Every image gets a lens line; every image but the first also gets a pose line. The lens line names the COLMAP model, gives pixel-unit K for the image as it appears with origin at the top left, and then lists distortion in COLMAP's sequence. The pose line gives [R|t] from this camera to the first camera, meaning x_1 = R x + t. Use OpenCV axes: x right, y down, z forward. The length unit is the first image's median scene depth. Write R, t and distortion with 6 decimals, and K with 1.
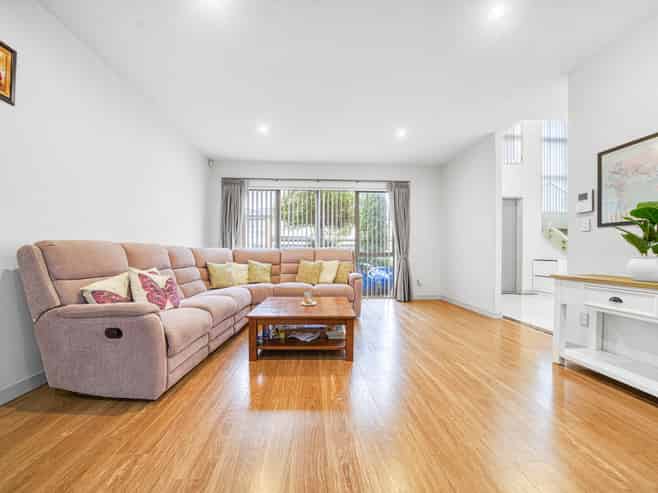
lens RADIAL K [[260.5, 0, 328.2], [0, 260.5, 247.4], [0, 0, 1]] dist [-0.001509, 0.000062]
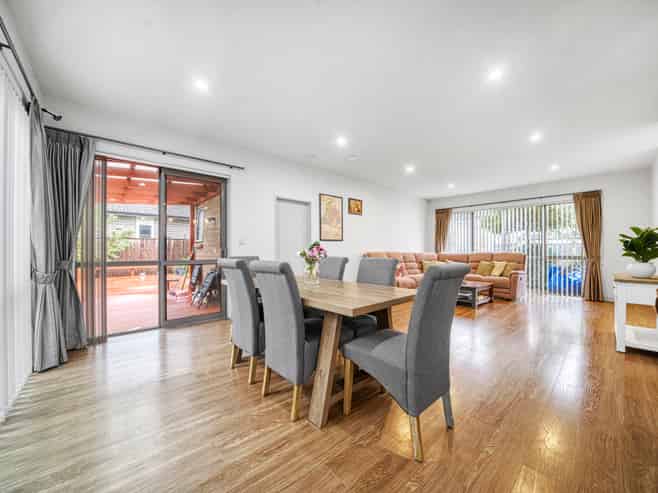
lens RADIAL K [[260.5, 0, 327.0], [0, 260.5, 249.8], [0, 0, 1]] dist [-0.001509, 0.000062]
pose [[0.615575, -0.006894, -0.788048, 0.568252], [0.014806, 0.999886, 0.002818, -0.033635], [0.787939, -0.013403, 0.615607, -0.685383]]
